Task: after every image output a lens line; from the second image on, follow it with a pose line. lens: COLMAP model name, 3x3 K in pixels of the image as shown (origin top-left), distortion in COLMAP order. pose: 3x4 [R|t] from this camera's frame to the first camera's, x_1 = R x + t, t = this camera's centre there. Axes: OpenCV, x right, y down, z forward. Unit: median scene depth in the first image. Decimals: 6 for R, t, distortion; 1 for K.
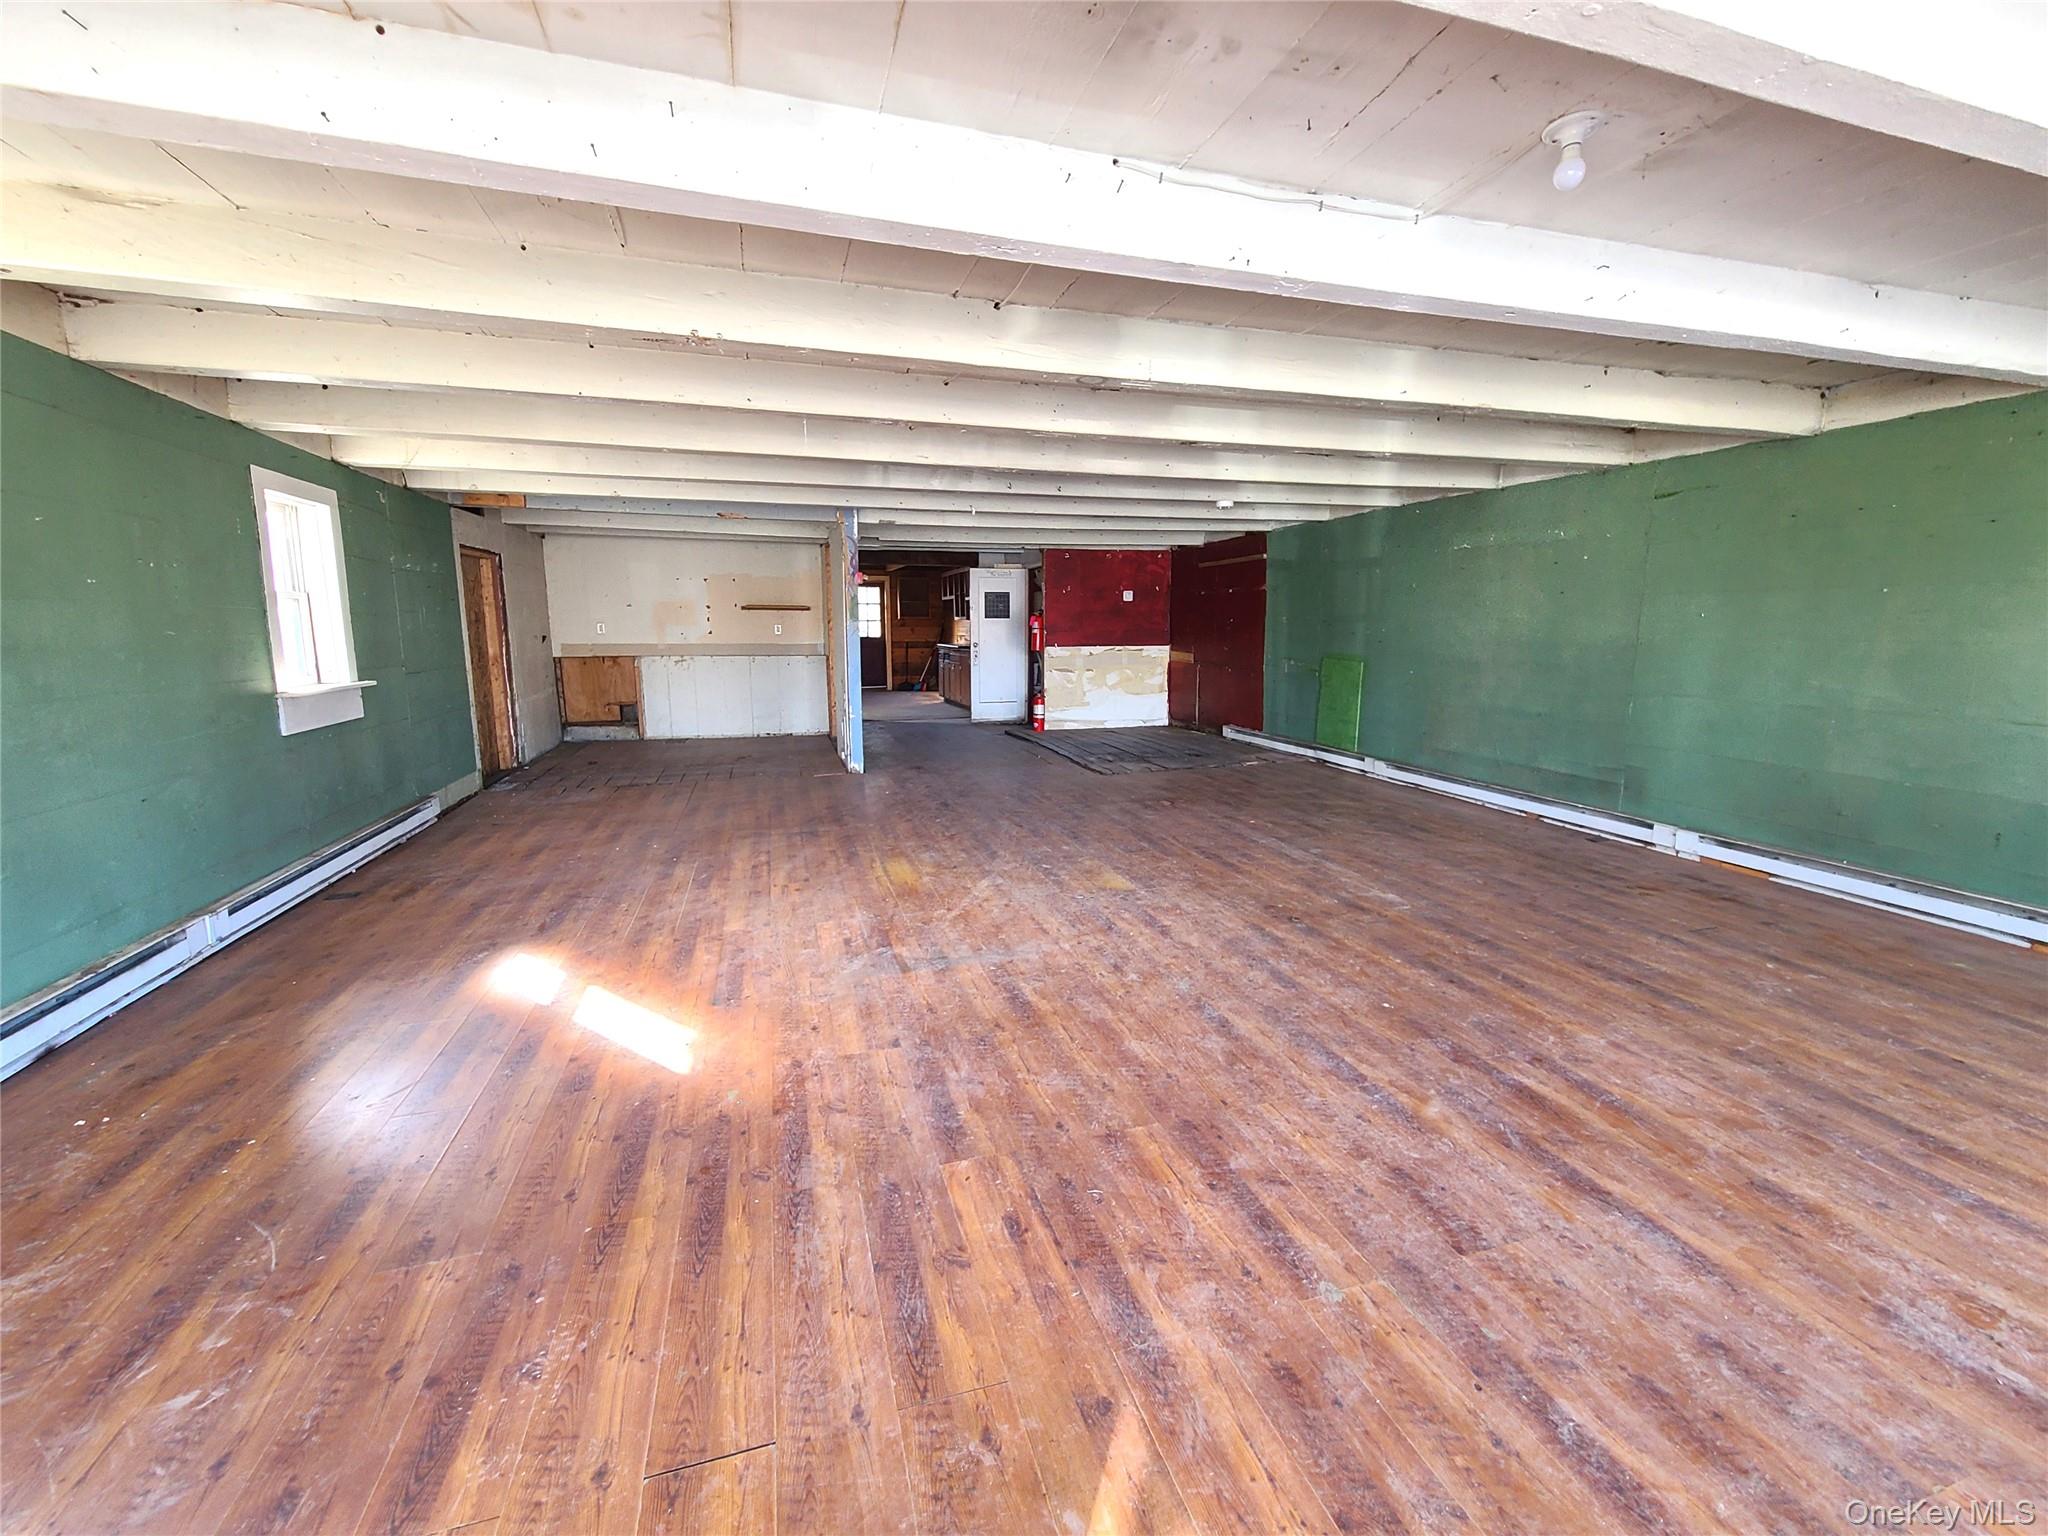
lens RADIAL K [[838.7, 0, 1021.7], [0, 838.7, 766.5], [0, 0, 1]] dist [0.001071, -0.001373]
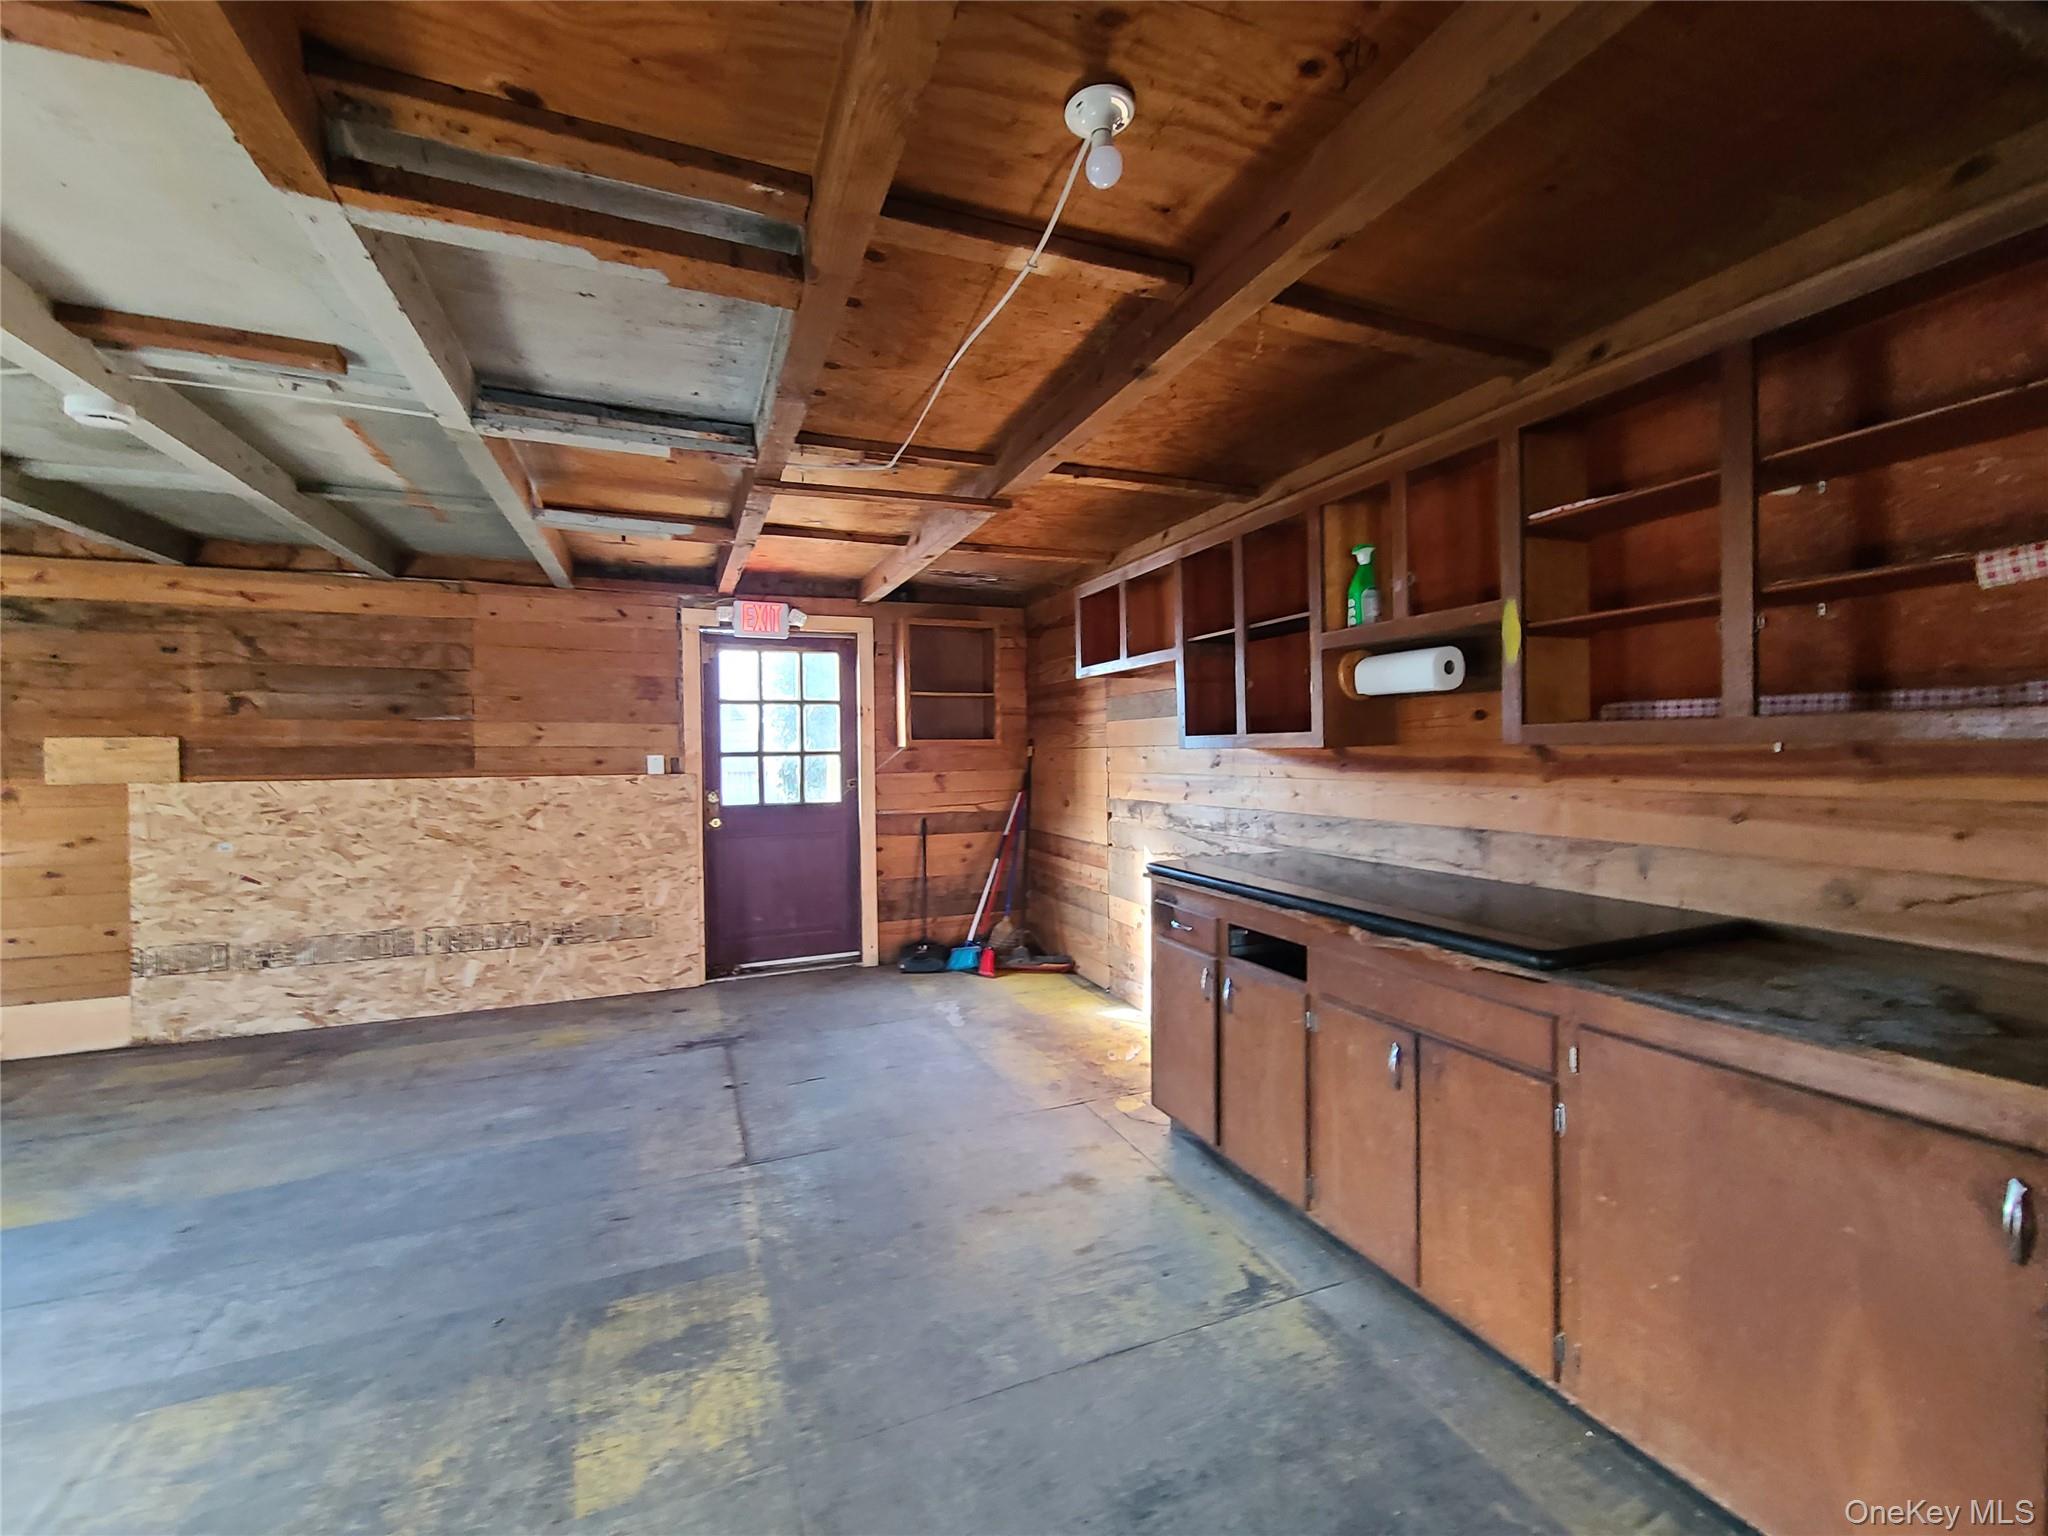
lens RADIAL K [[838.7, 0, 1027.3], [0, 838.7, 771.4], [0, 0, 1]] dist [0.001071, -0.001373]
pose [[0.994986, -0.015871, 0.098744, -0.128791], [0.029436, 0.990068, -0.137475, -0.119646], [-0.095581, 0.139692, 0.985571, 0.670575]]
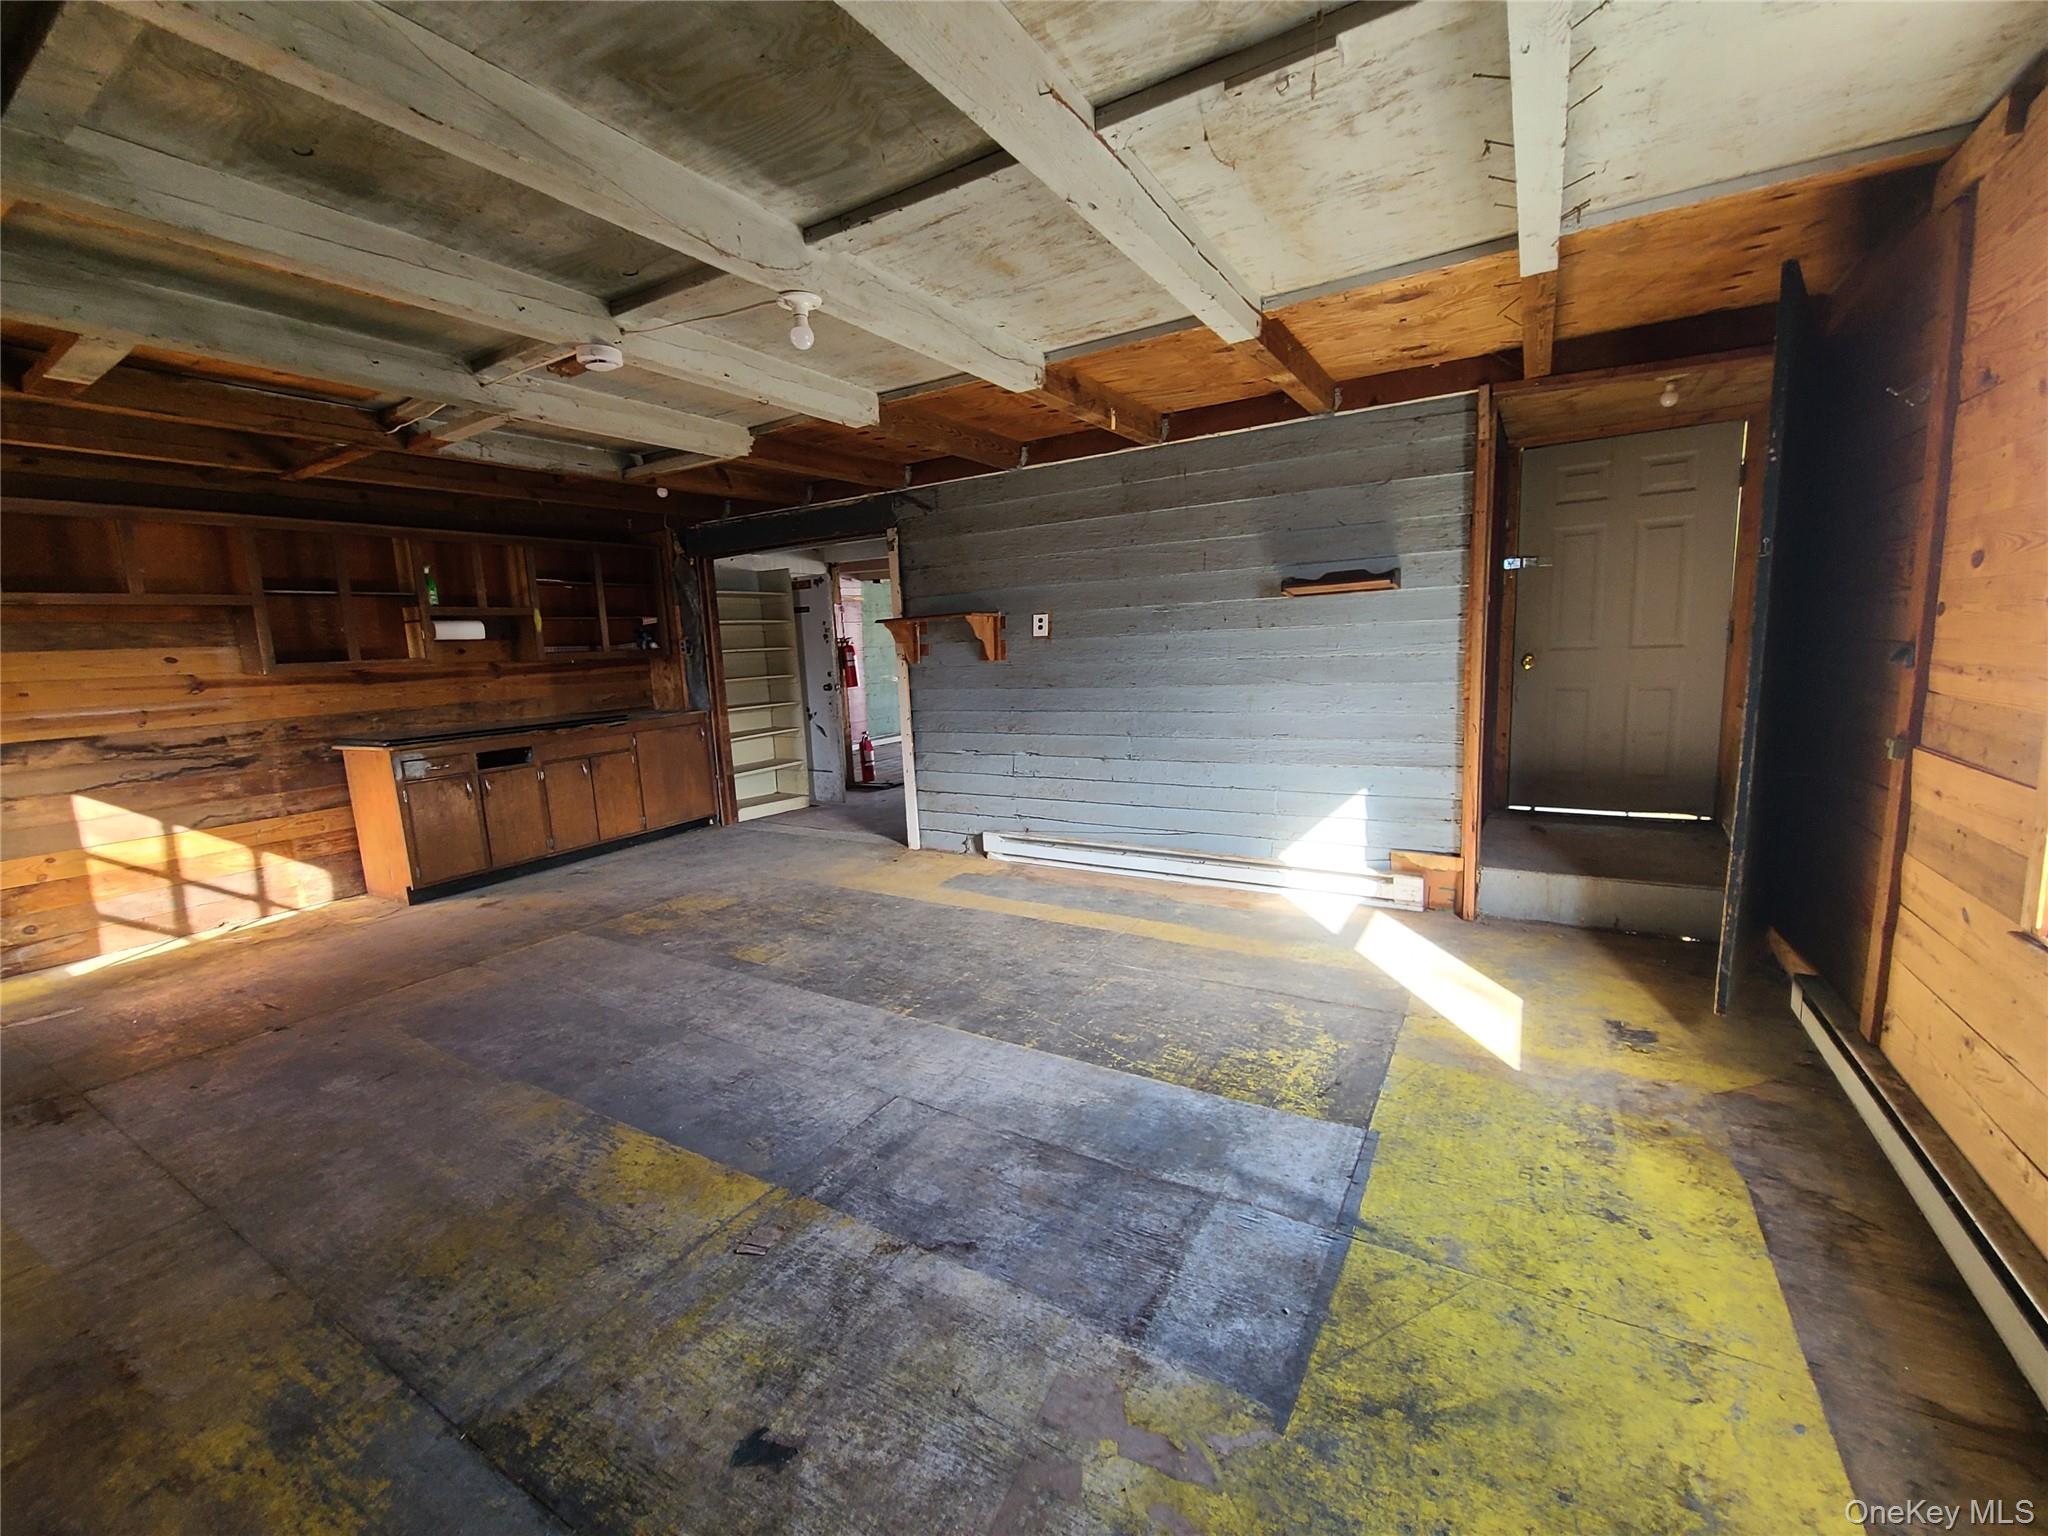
lens RADIAL K [[838.7, 0, 1033.0], [0, 838.7, 772.4], [0, 0, 1]] dist [0.001071, -0.001373]
pose [[-0.675051, -0.085101, 0.732847, -0.443188], [0.165784, 0.950425, 0.263076, -0.152765], [-0.718904, 0.299084, -0.627476, 0.872841]]
